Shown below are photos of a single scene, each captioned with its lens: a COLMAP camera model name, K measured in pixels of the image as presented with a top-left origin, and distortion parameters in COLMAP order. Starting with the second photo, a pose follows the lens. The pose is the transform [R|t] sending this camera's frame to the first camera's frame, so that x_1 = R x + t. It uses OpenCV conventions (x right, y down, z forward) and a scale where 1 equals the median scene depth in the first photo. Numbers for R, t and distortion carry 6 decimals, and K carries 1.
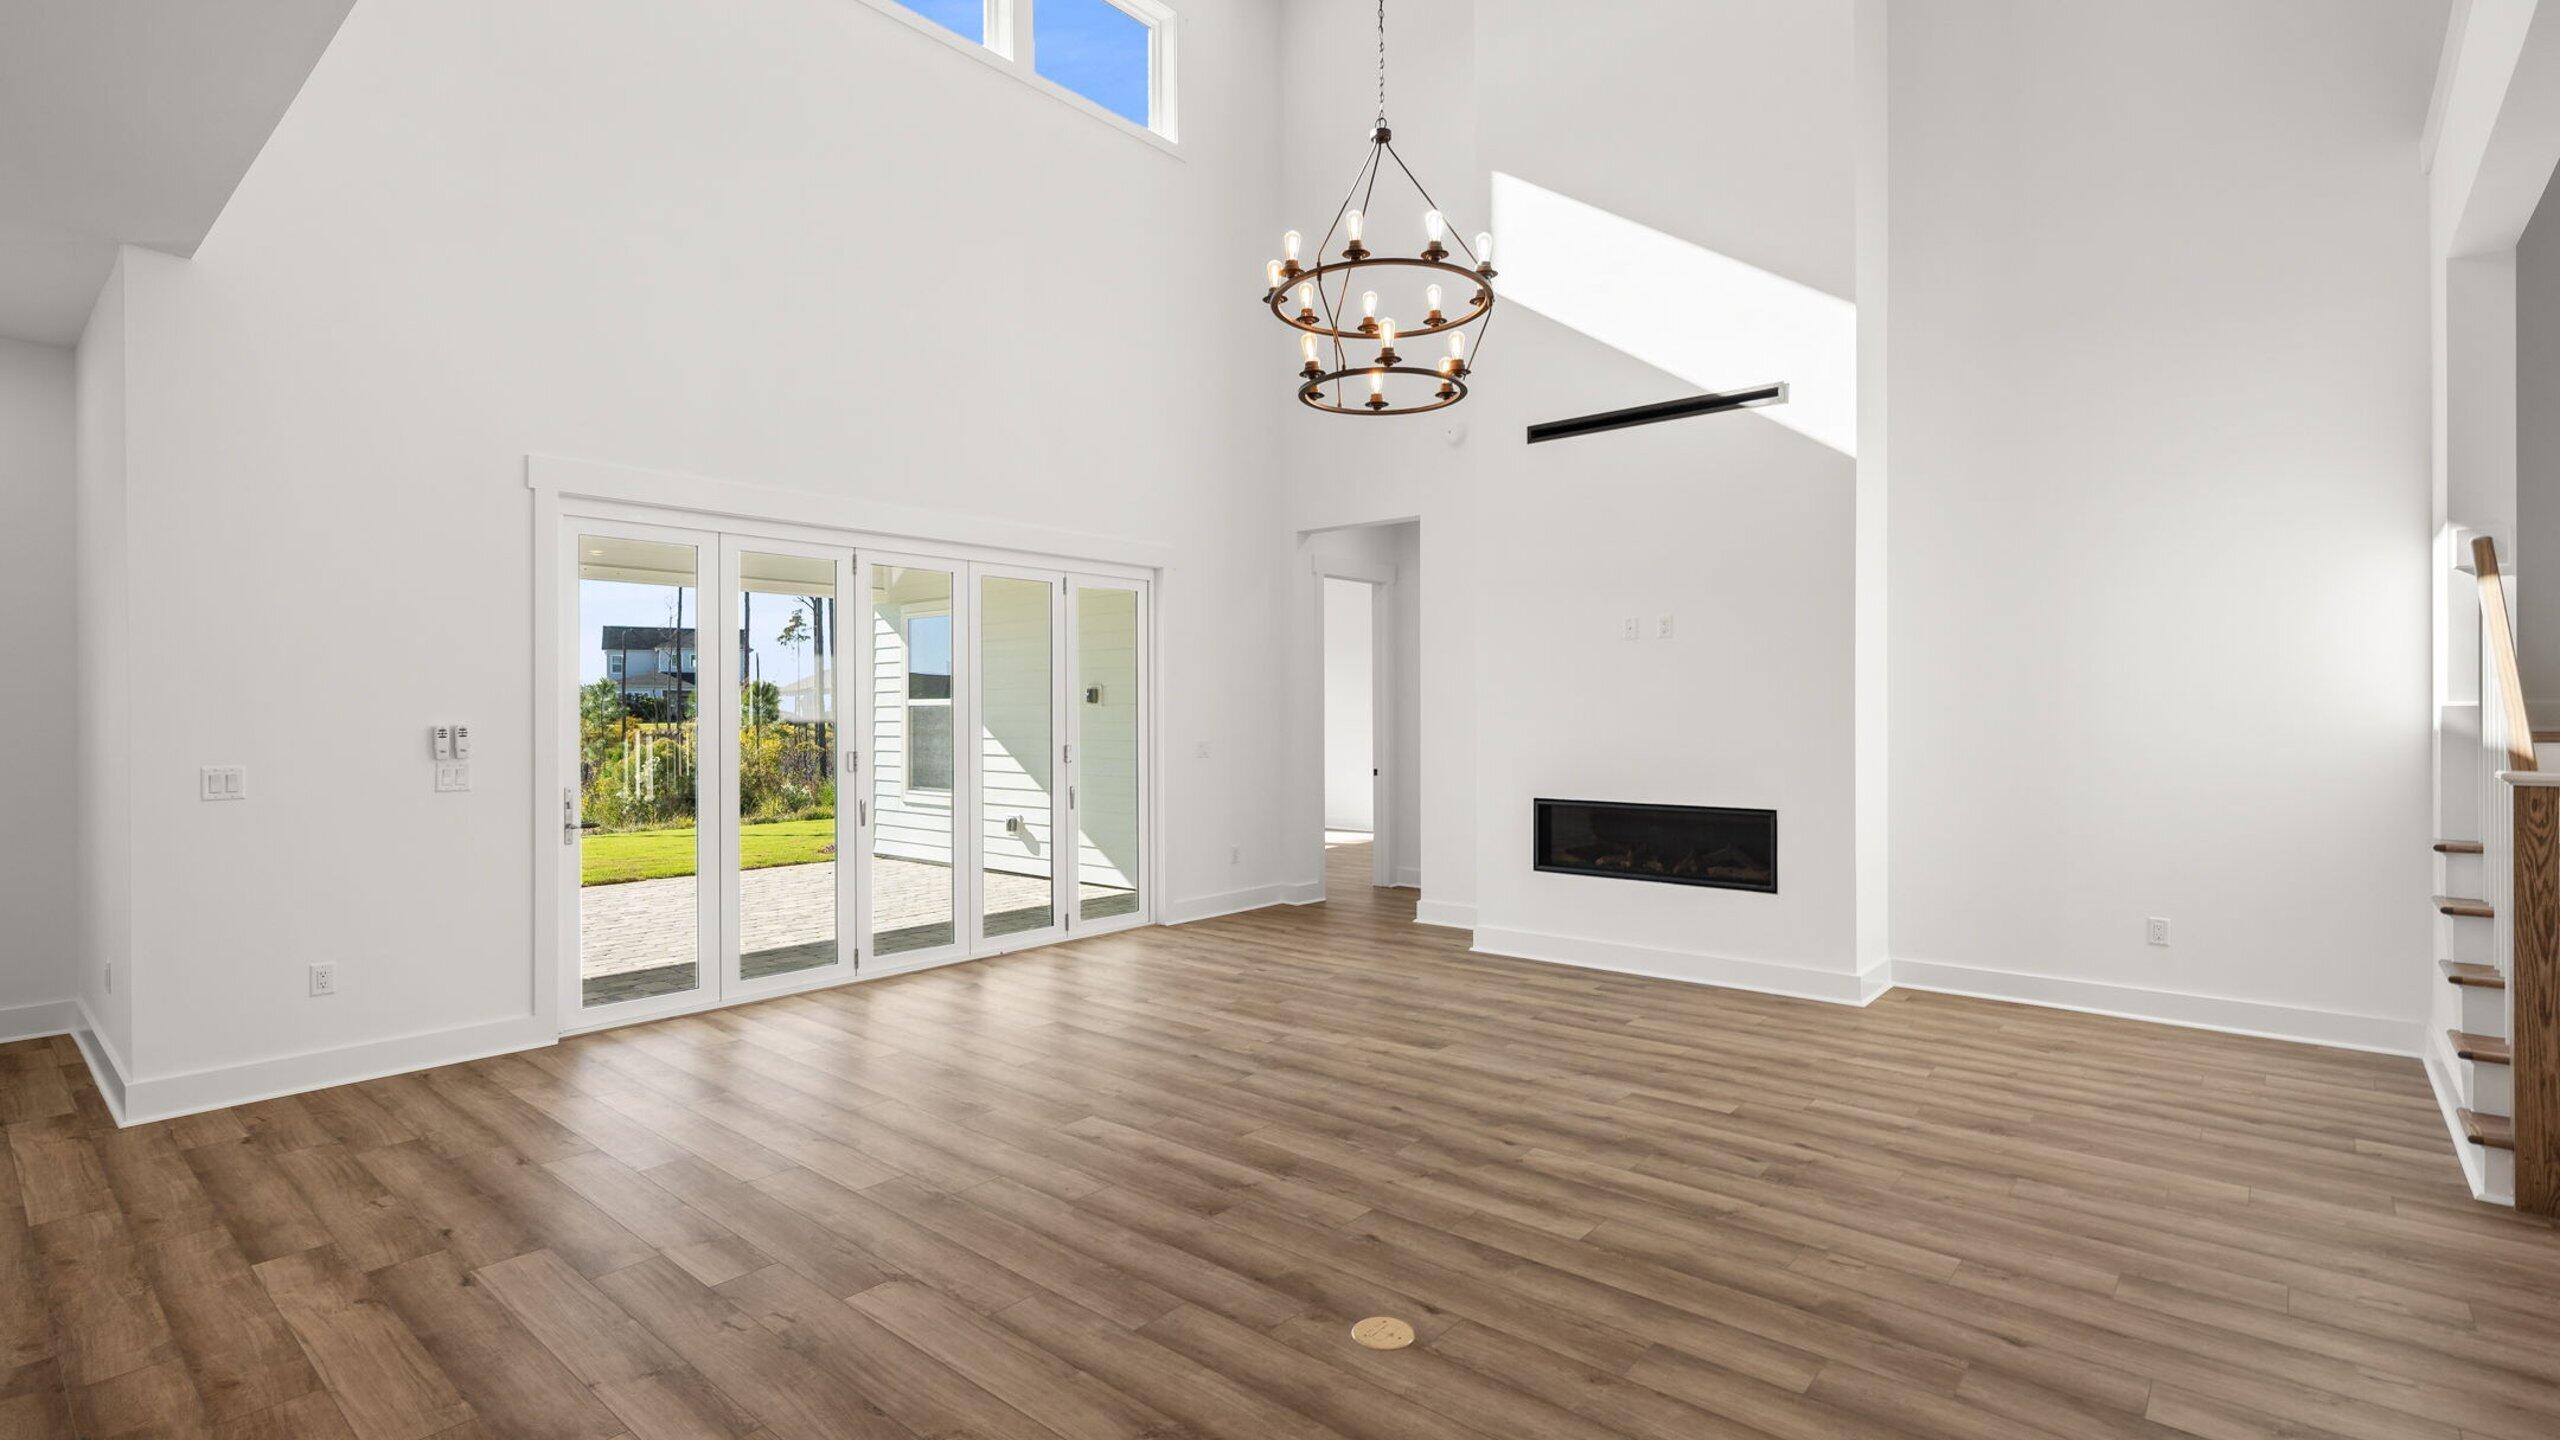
lens RADIAL K [[1172.8, 0, 1269.9], [0, 1172.8, 721.9], [0, 0, 1]] dist [0.000854, 0.000494]
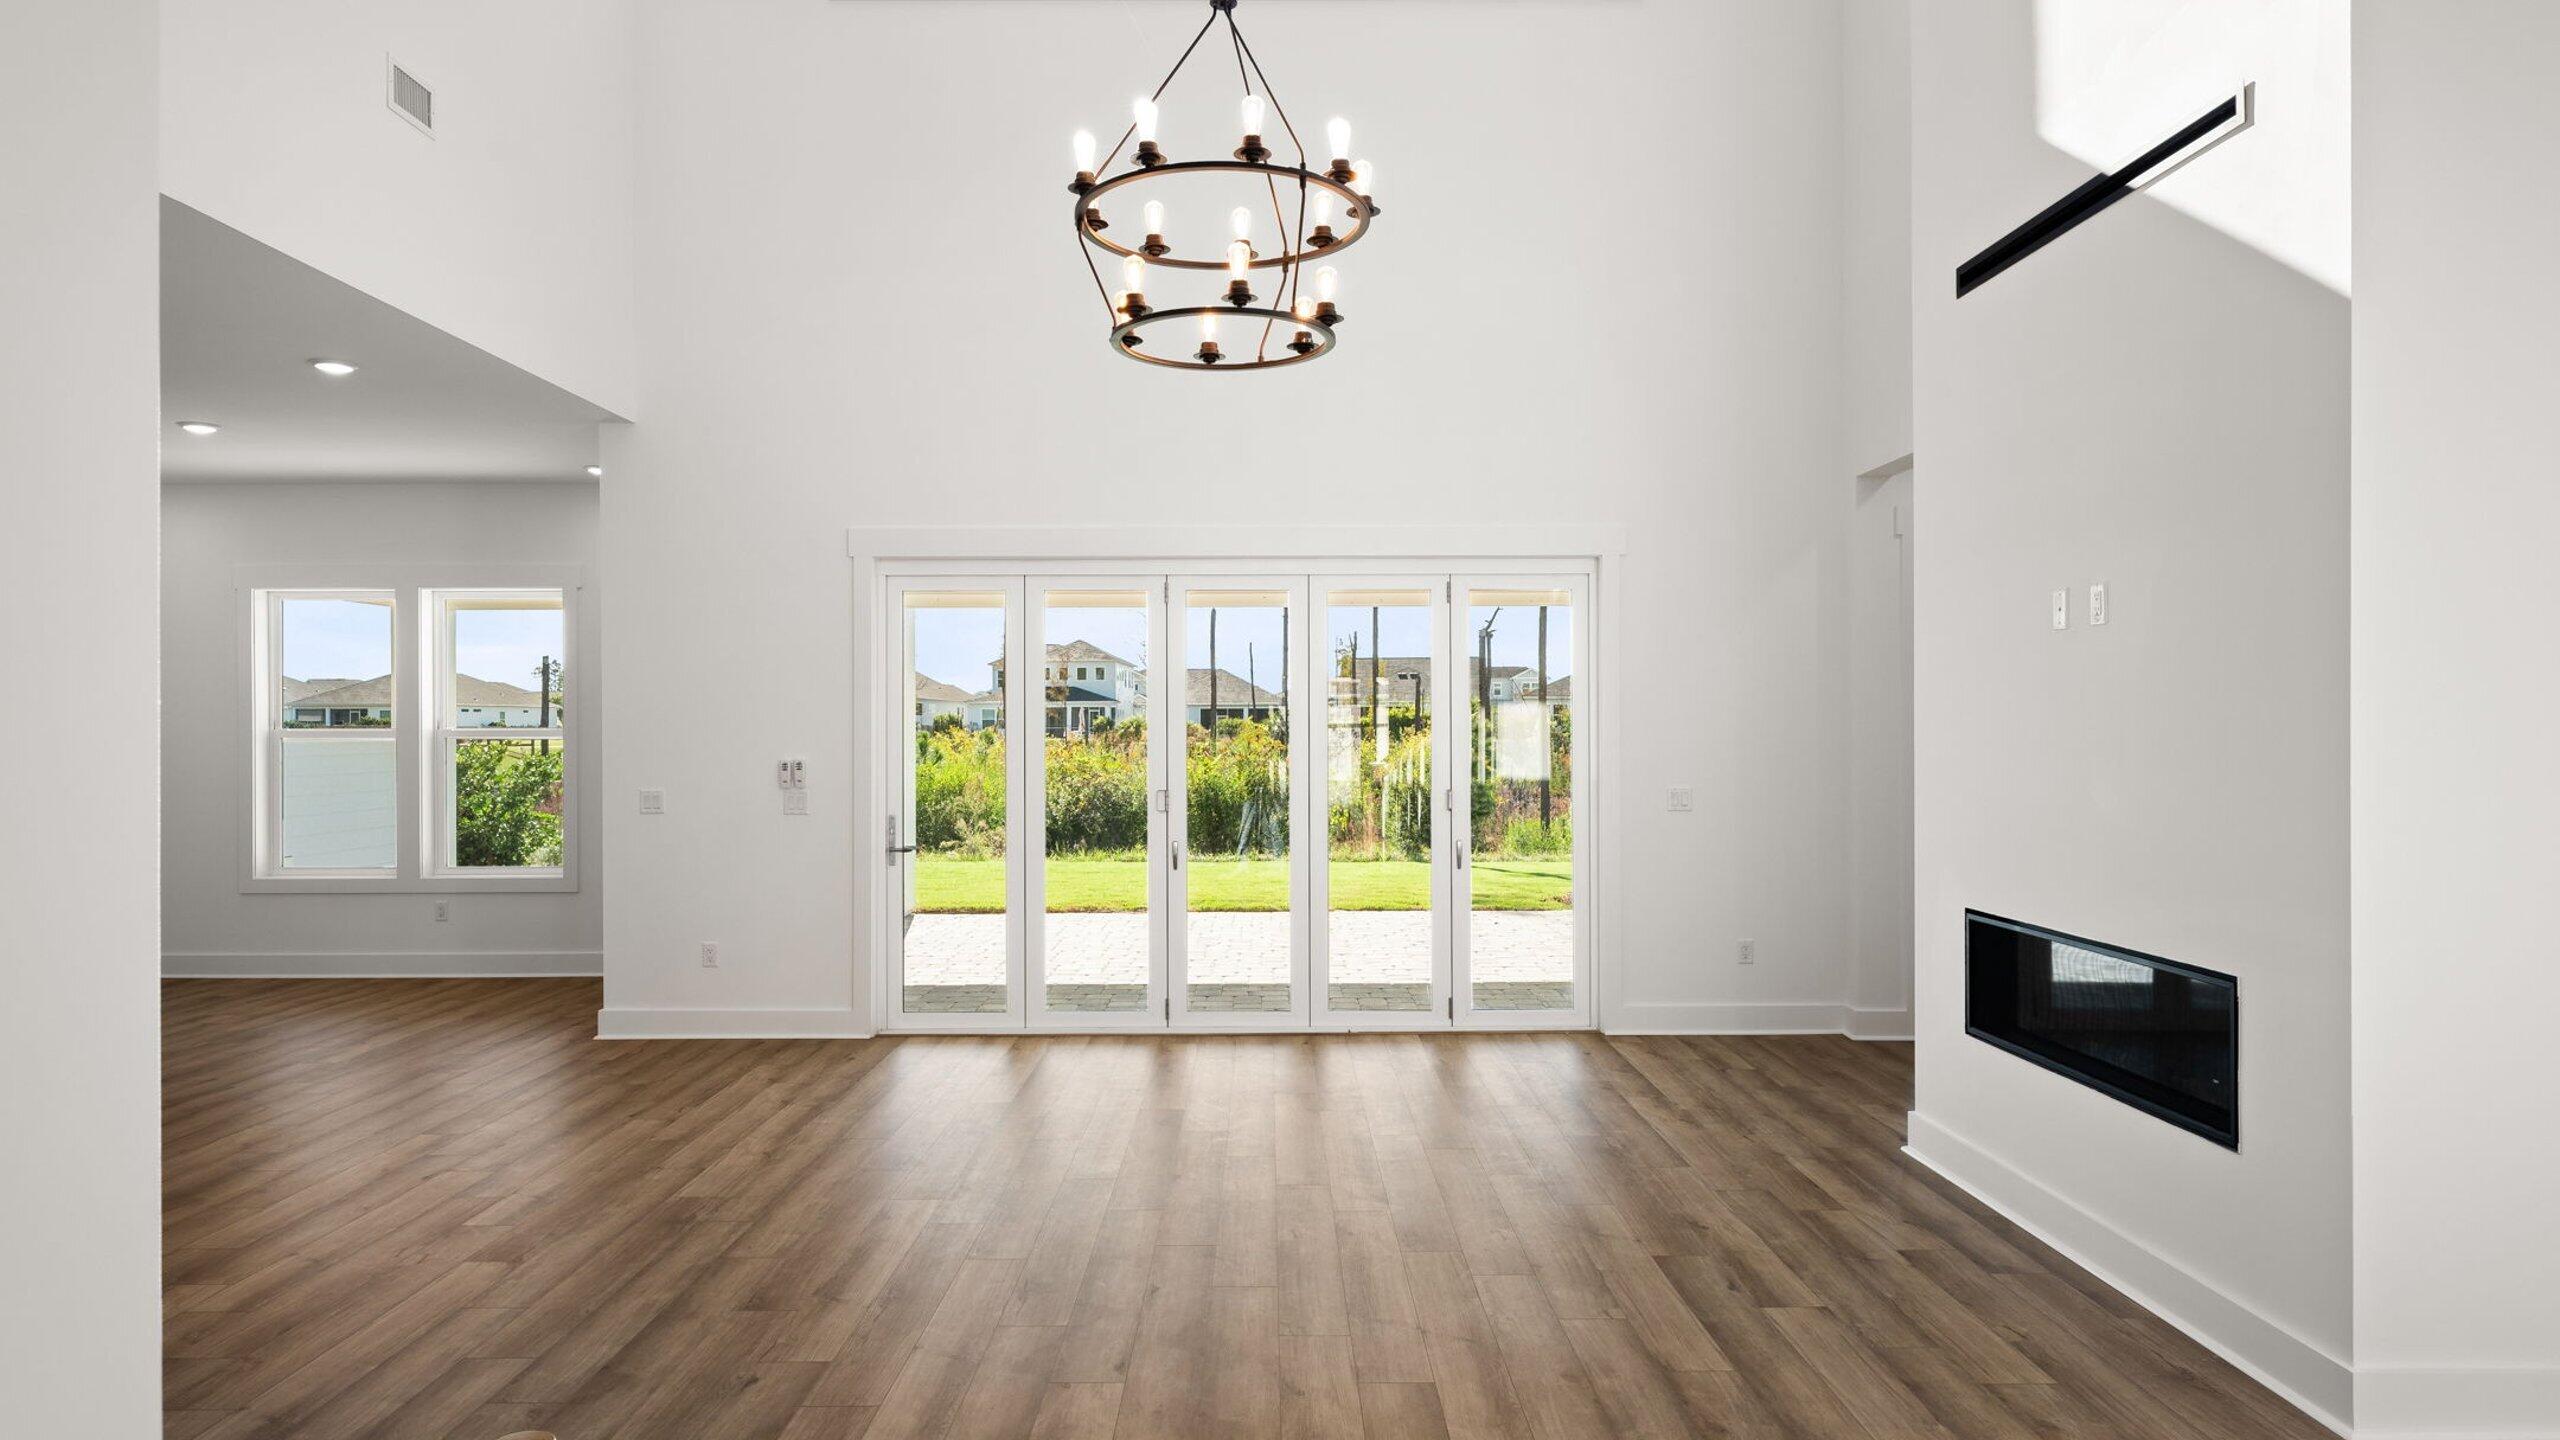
lens RADIAL K [[1447.3, 0, 1271.6], [0, 1447.3, 720.9], [0, 0, 1]] dist [-0.004113, 0.000528]
pose [[0.660992, -0.002944, -0.750388, 0.638579], [-0.006037, 0.999939, -0.009241, -0.022629], [0.750369, 0.010638, 0.660934, 0.322717]]
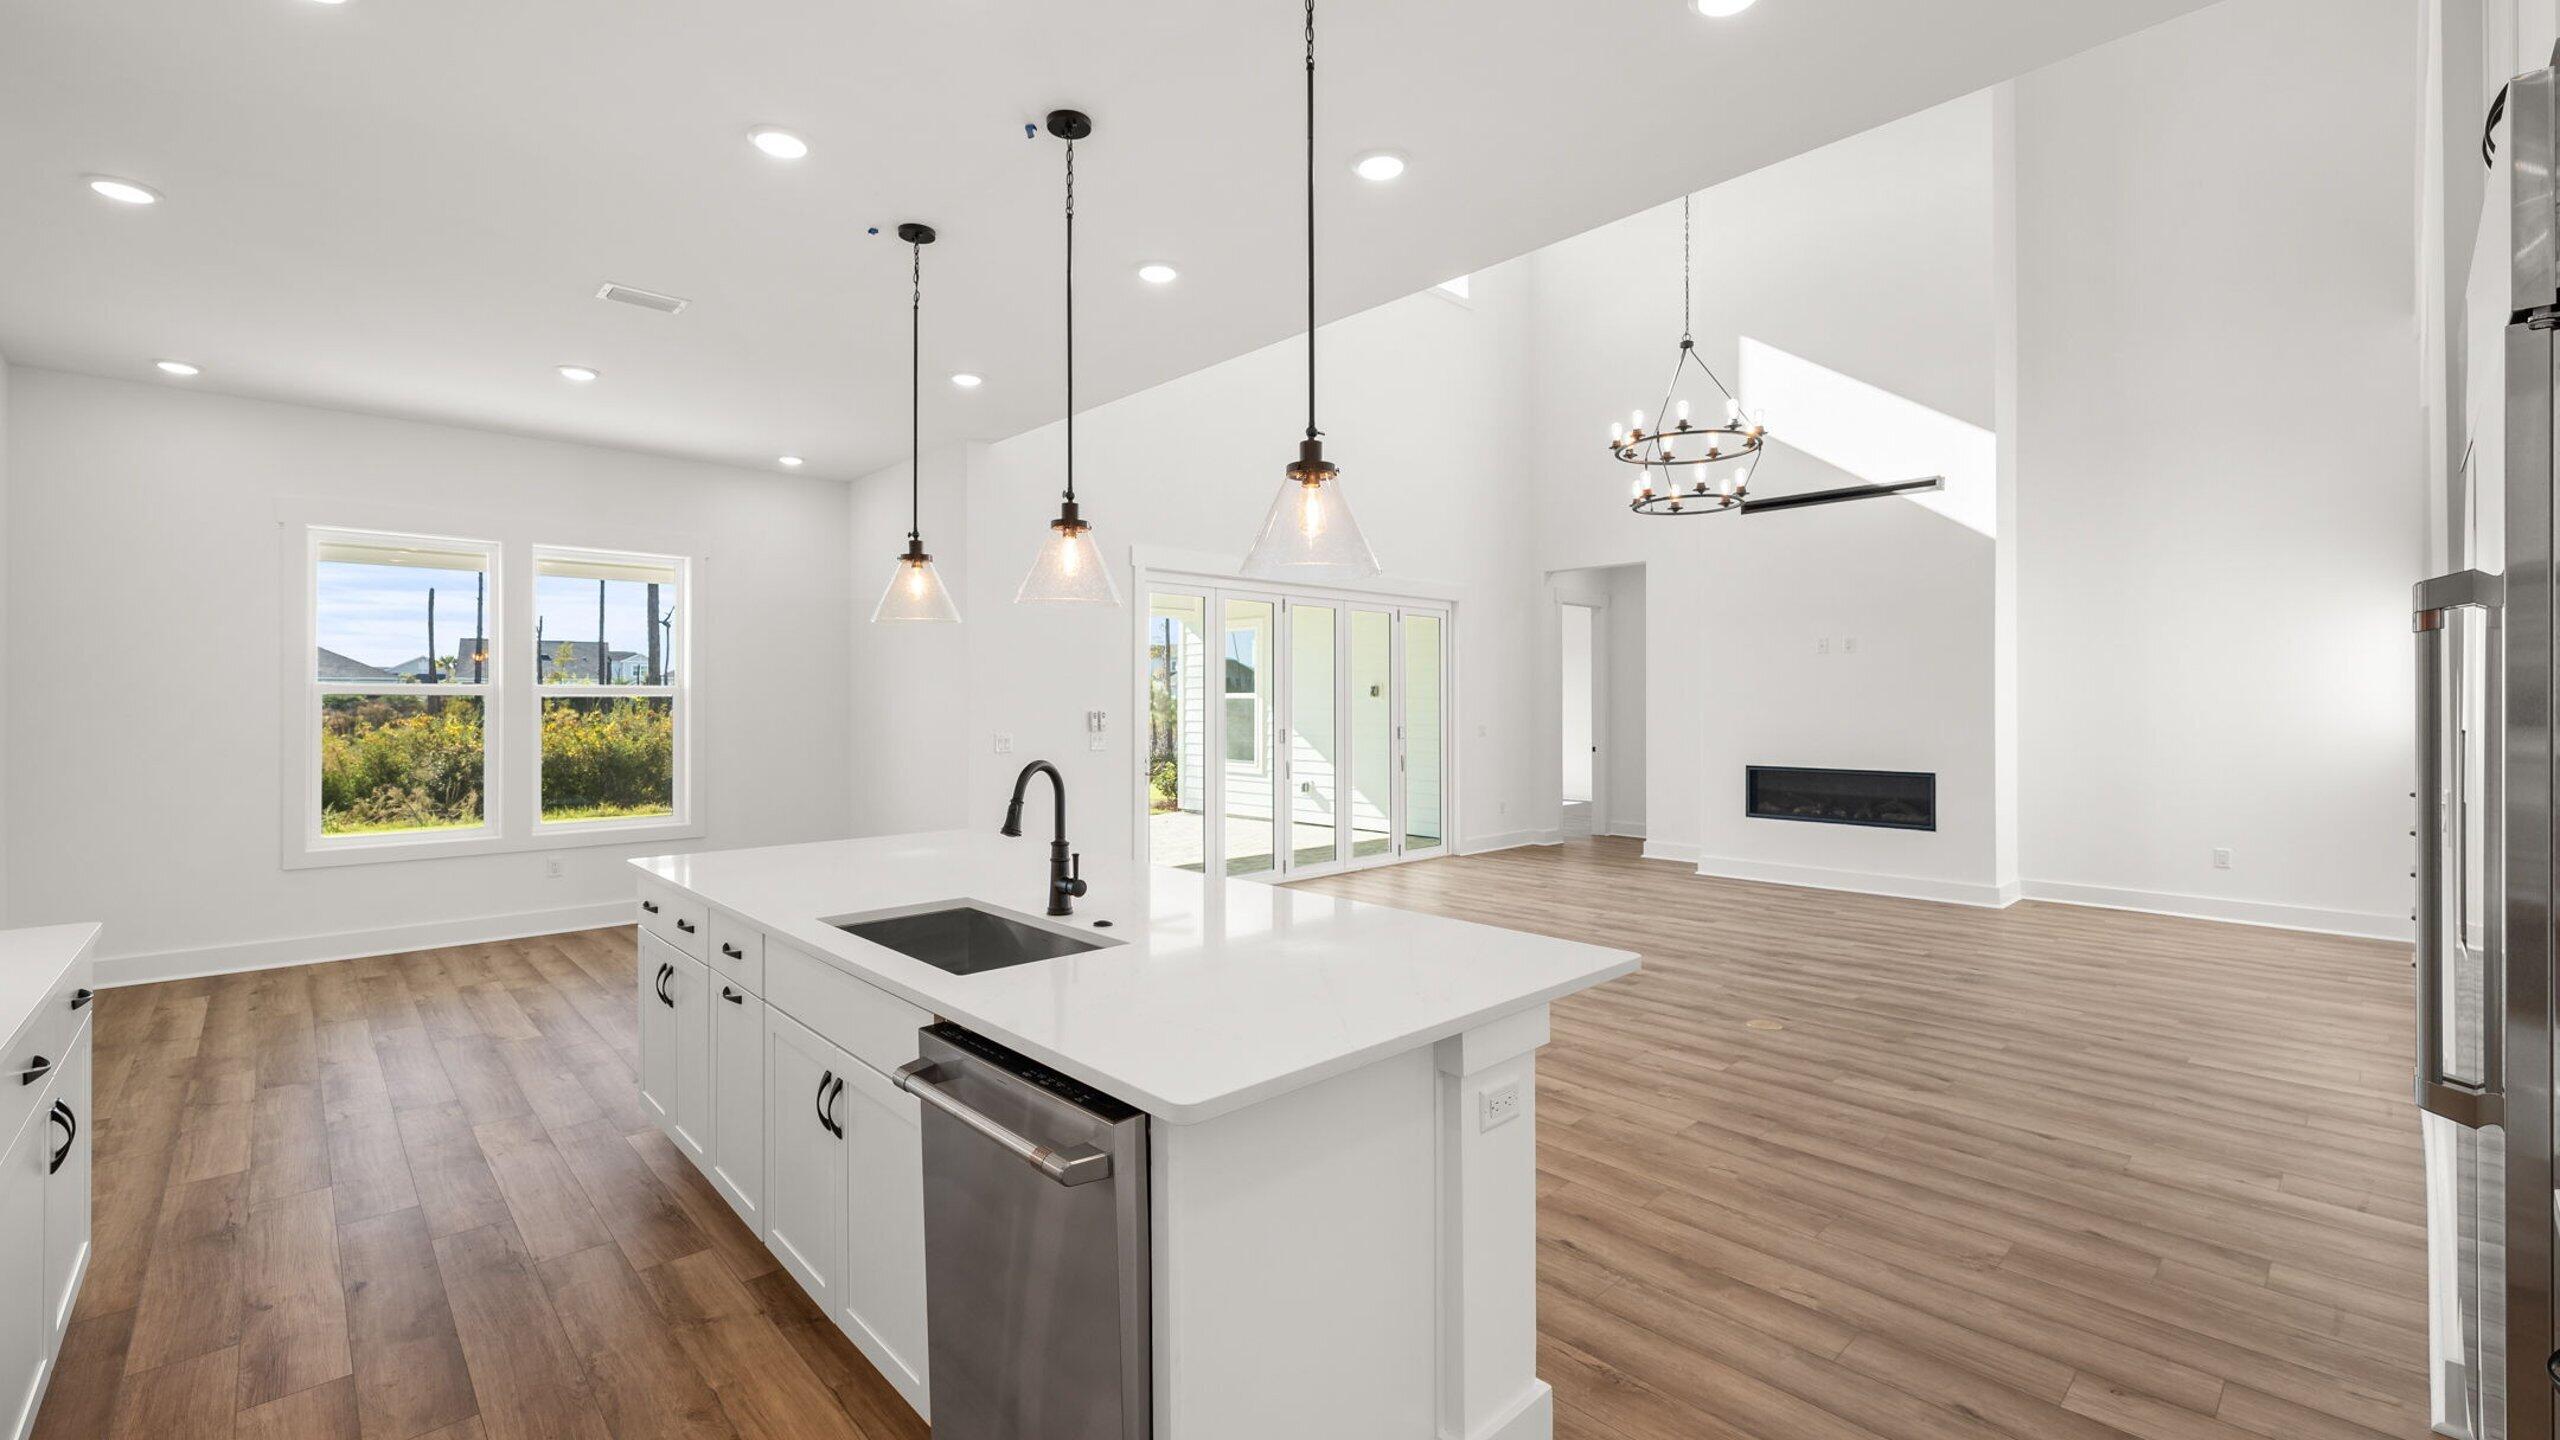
lens RADIAL K [[1055.2, 0, 1269.3], [0, 1055.2, 699.3], [0, 0, 1]] dist [-0.002229, -0.000328]
pose [[0.994215, 0.001988, -0.107386, -0.250141], [-0.003350, 0.999916, -0.012505, 0.004211], [0.107352, 0.012793, 0.994139, -0.388482]]
